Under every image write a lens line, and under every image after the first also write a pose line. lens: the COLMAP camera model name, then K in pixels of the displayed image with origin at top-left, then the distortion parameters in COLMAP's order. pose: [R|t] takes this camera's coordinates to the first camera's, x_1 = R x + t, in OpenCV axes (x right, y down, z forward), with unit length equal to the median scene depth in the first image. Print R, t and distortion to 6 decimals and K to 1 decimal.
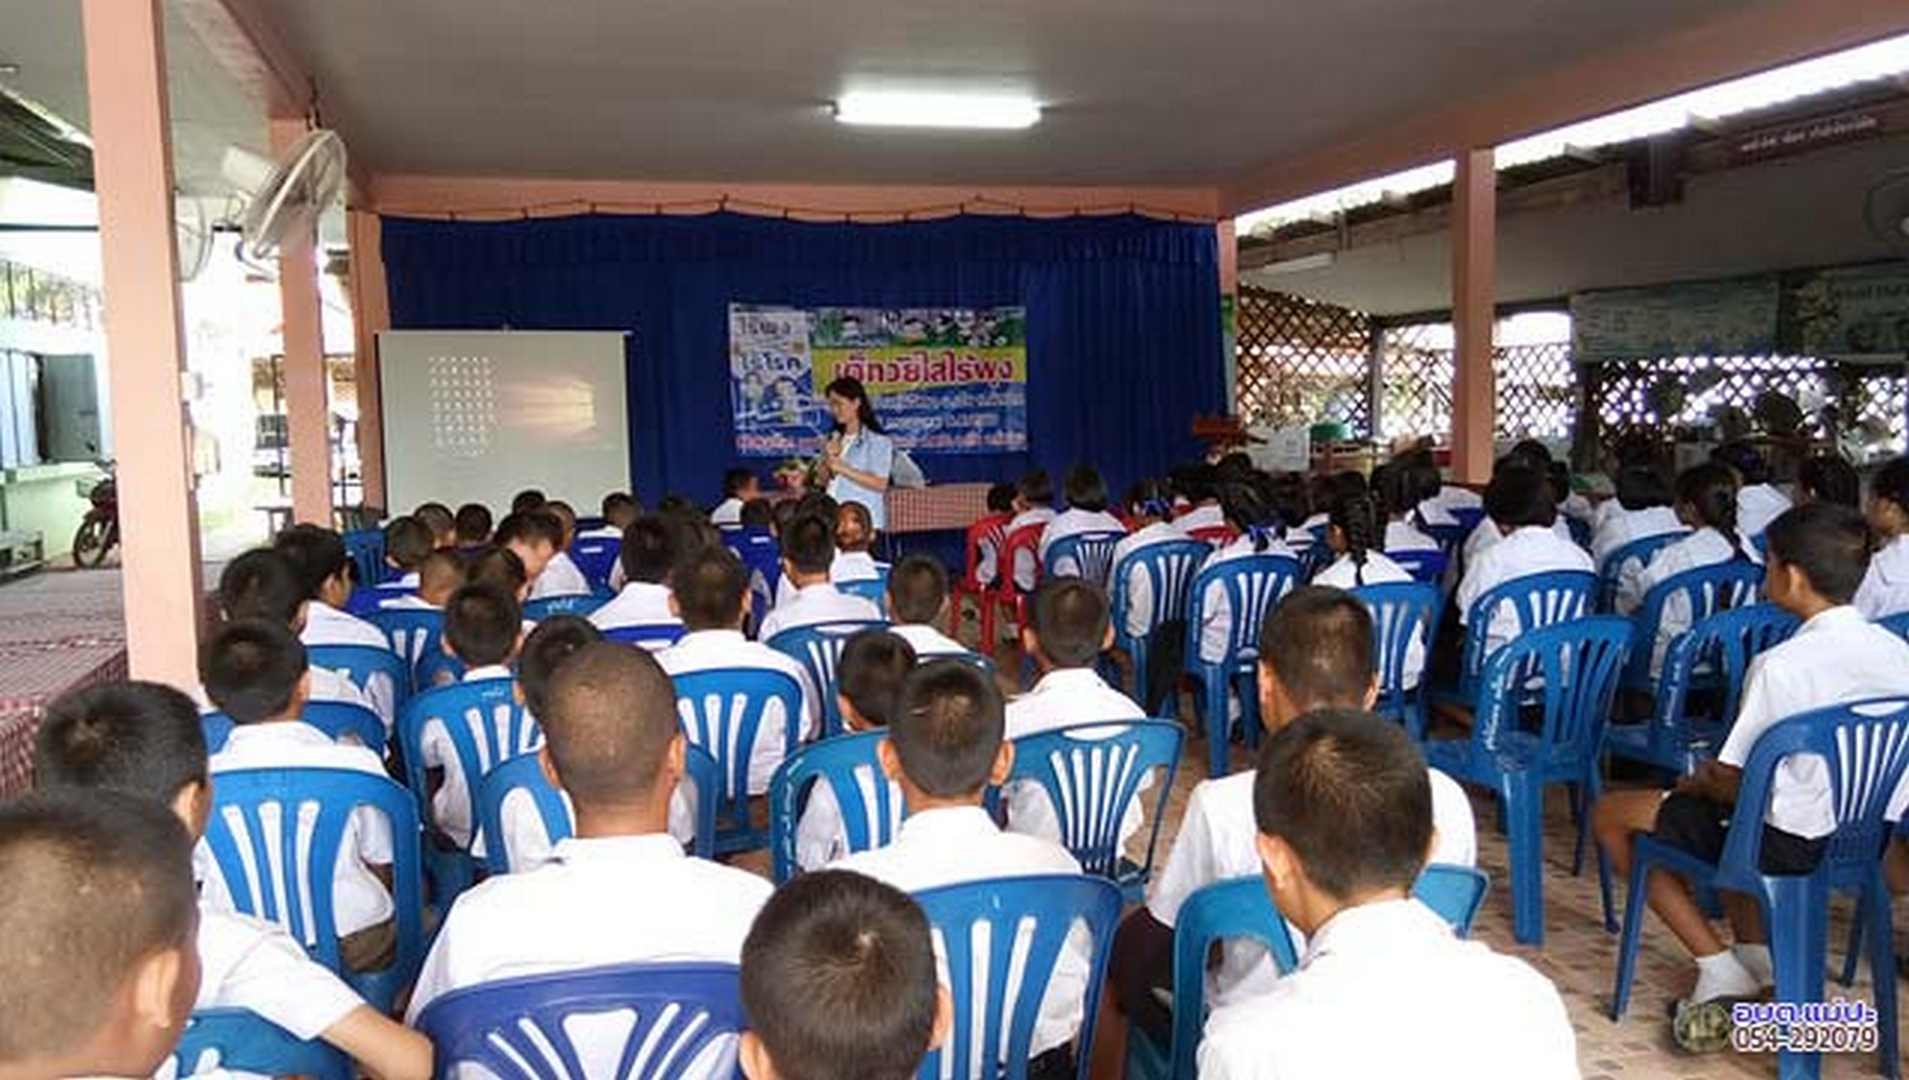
lens RADIAL K [[1493.1, 0, 946.9], [0, 1493.1, 535.4], [0, 0, 1]] dist [0.117110, -0.164677]
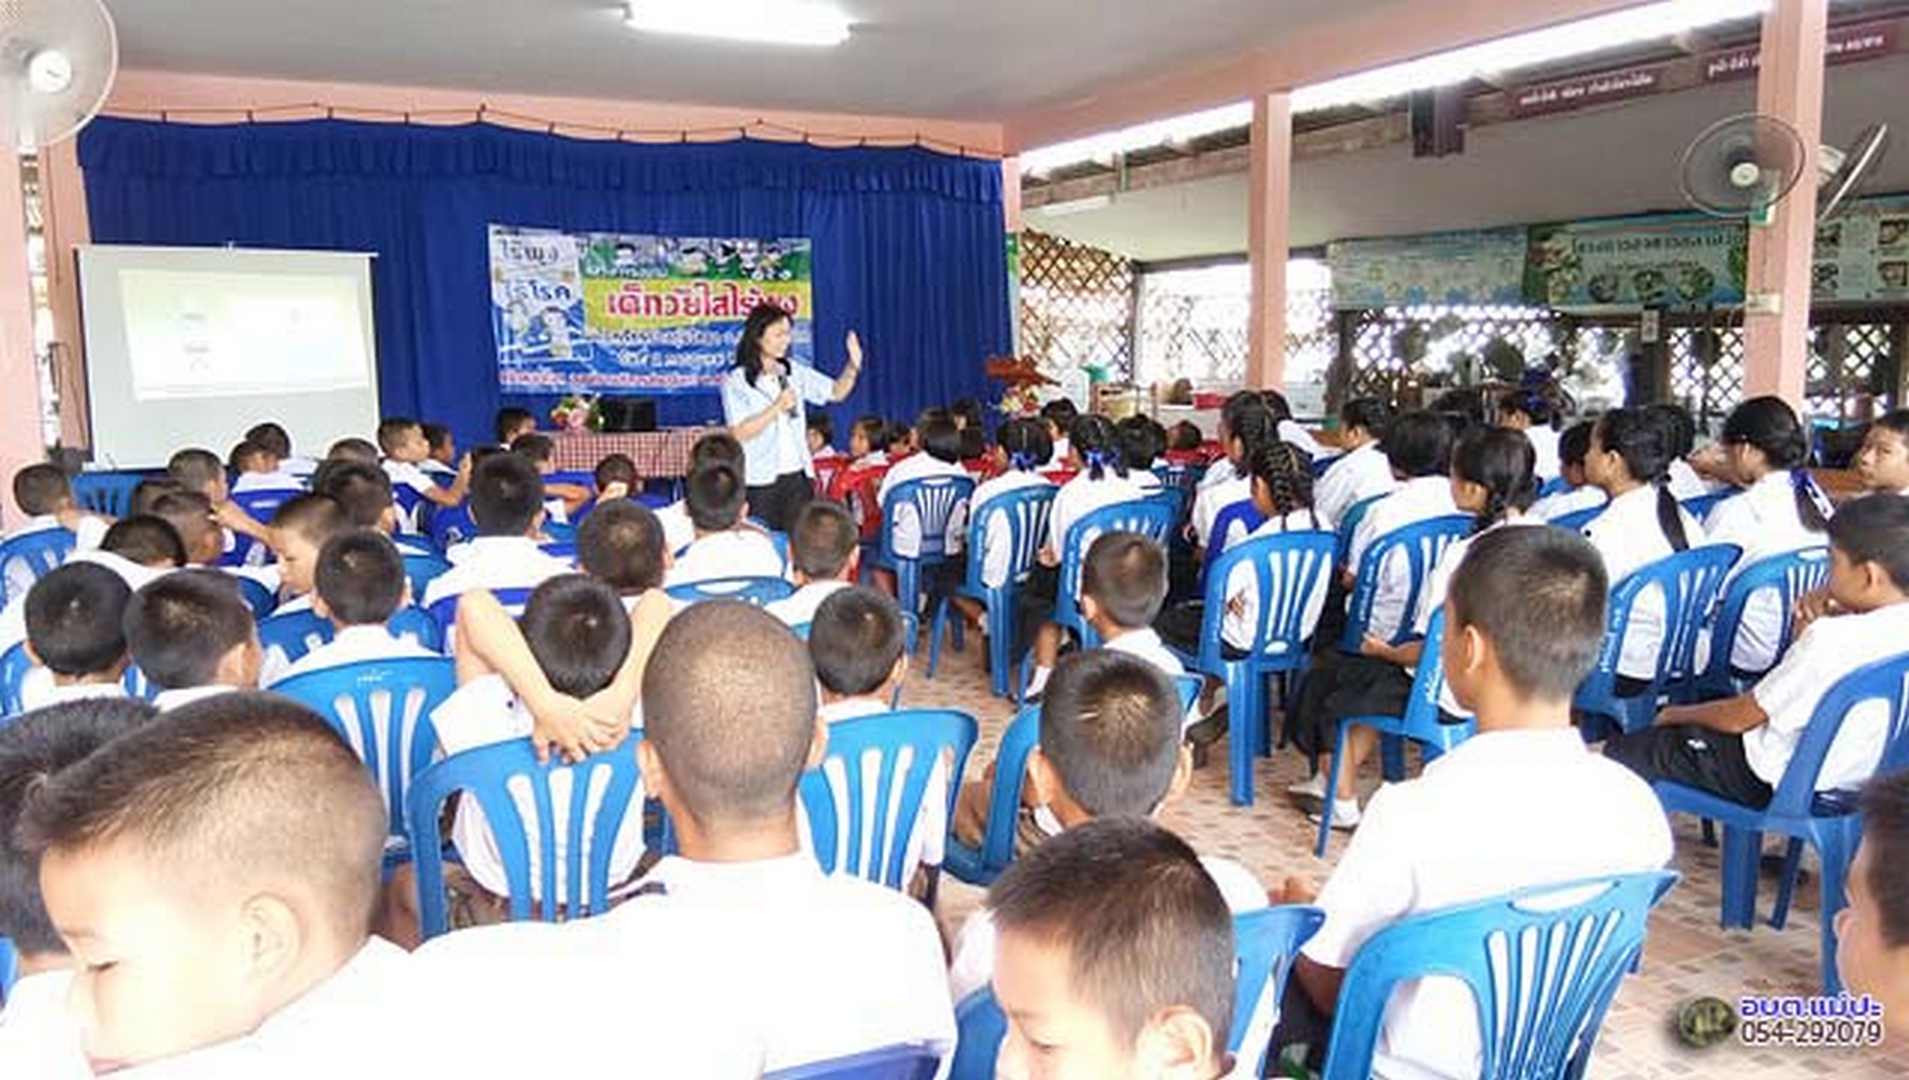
lens RADIAL K [[1487.7, 0, 947.5], [0, 1487.7, 534.1], [0, 0, 1]] dist [0.130616, -0.197883]
pose [[0.983094, -0.009721, 0.182845, -0.038791], [0.002598, 0.999230, 0.039157, -0.001497], [-0.183085, -0.038020, 0.982362, 0.036662]]
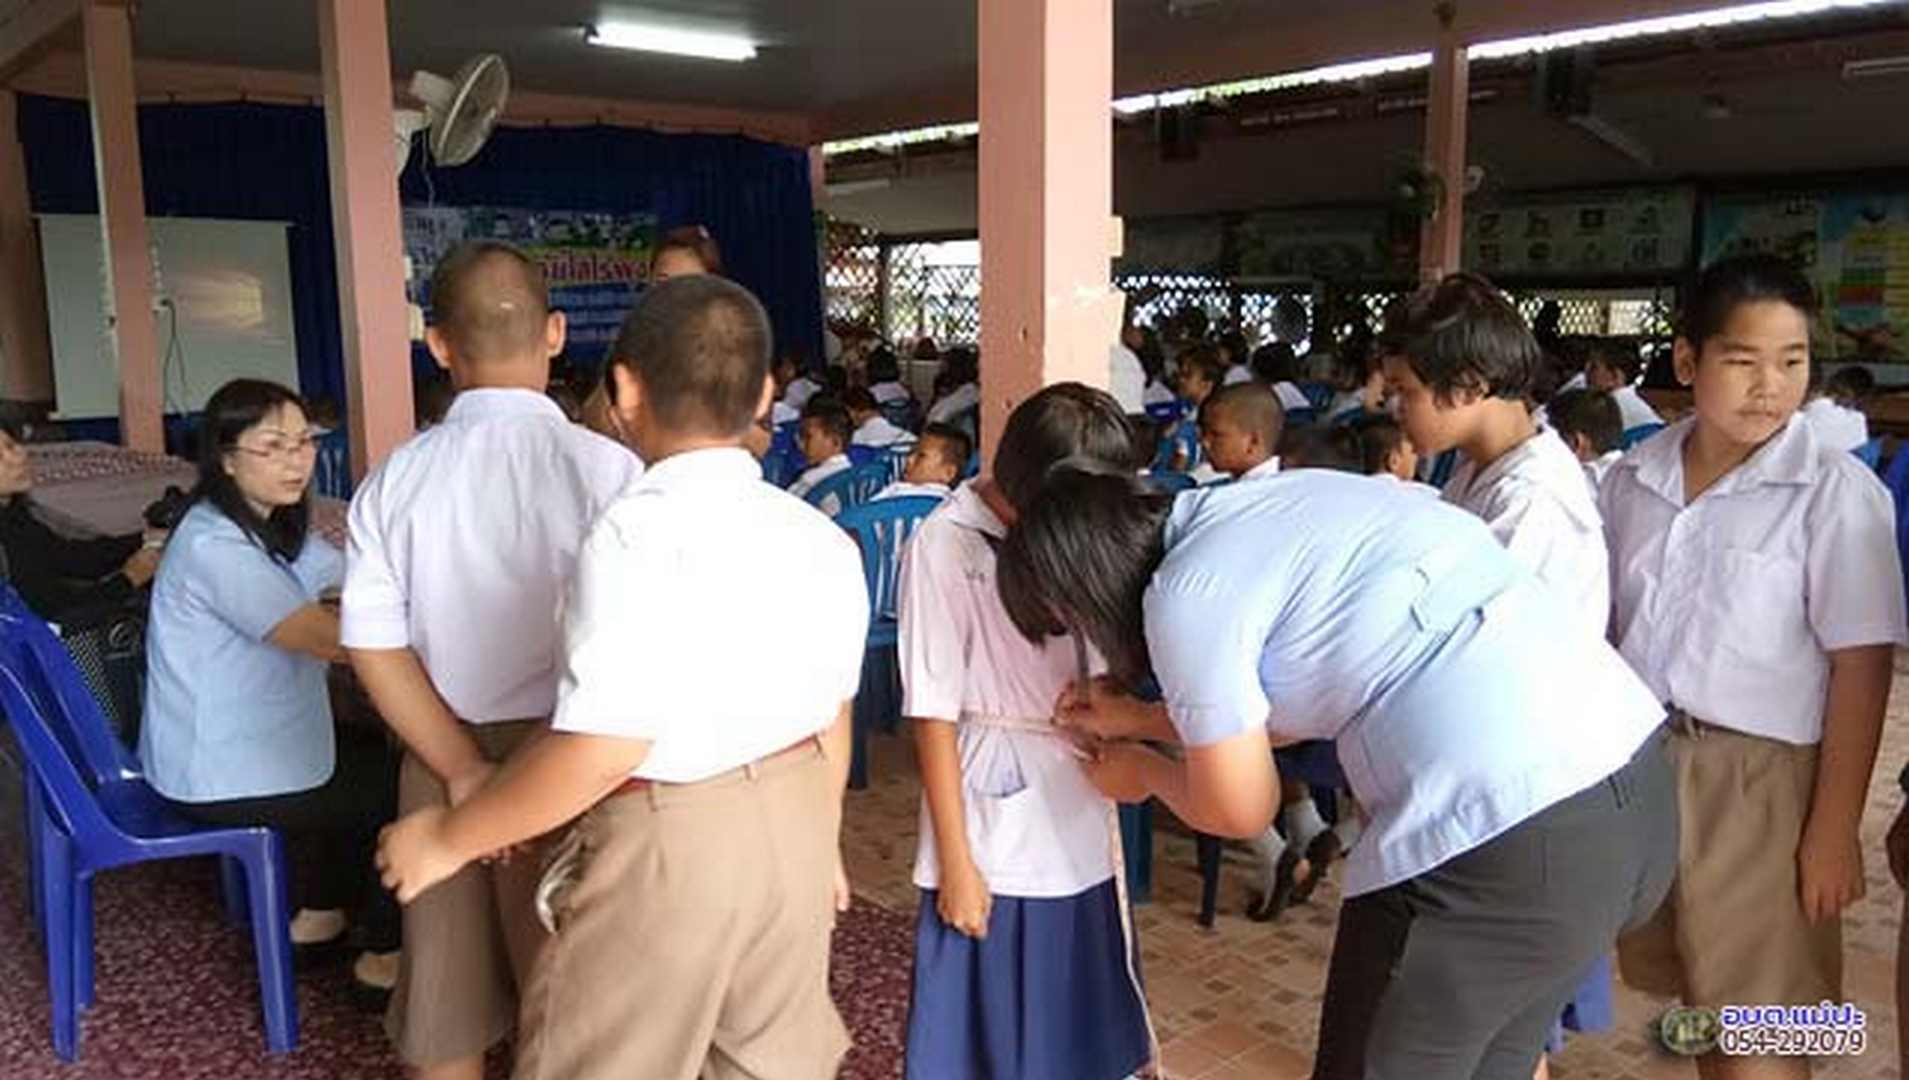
lens RADIAL K [[1499.2, 0, 947.9], [0, 1499.2, 532.4], [0, 0, 1]] dist [0.119832, -0.178227]
pose [[0.907750, -0.049063, 0.416633, -0.231904], [0.025836, 0.997791, 0.061209, 0.019415], [-0.418716, -0.044799, 0.907012, -0.113691]]
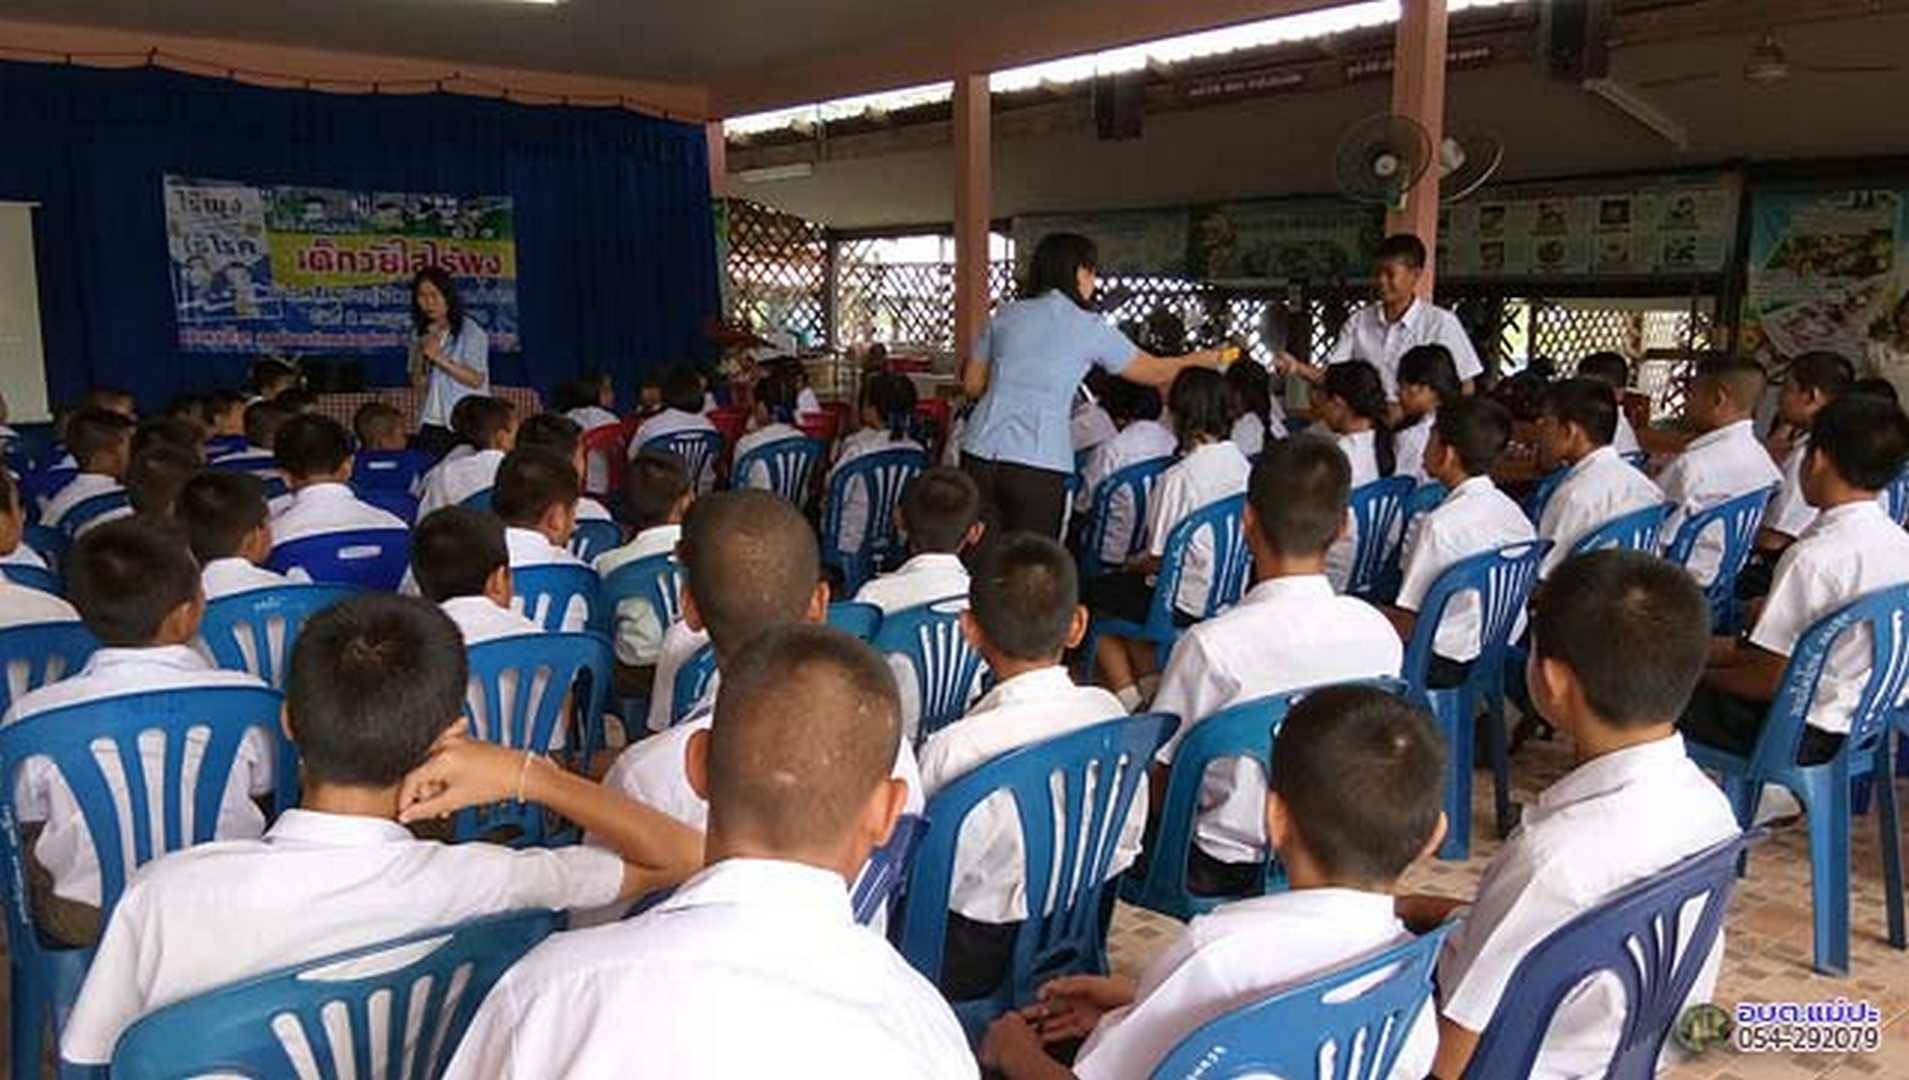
lens RADIAL K [[1484.5, 0, 948.0], [0, 1484.5, 535.6], [0, 0, 1]] dist [0.127641, -0.204806]
pose [[0.919560, -0.037618, 0.391144, -0.075647], [0.013908, 0.997899, 0.063275, 0.003778], [-0.392703, -0.052745, 0.918152, 0.010217]]
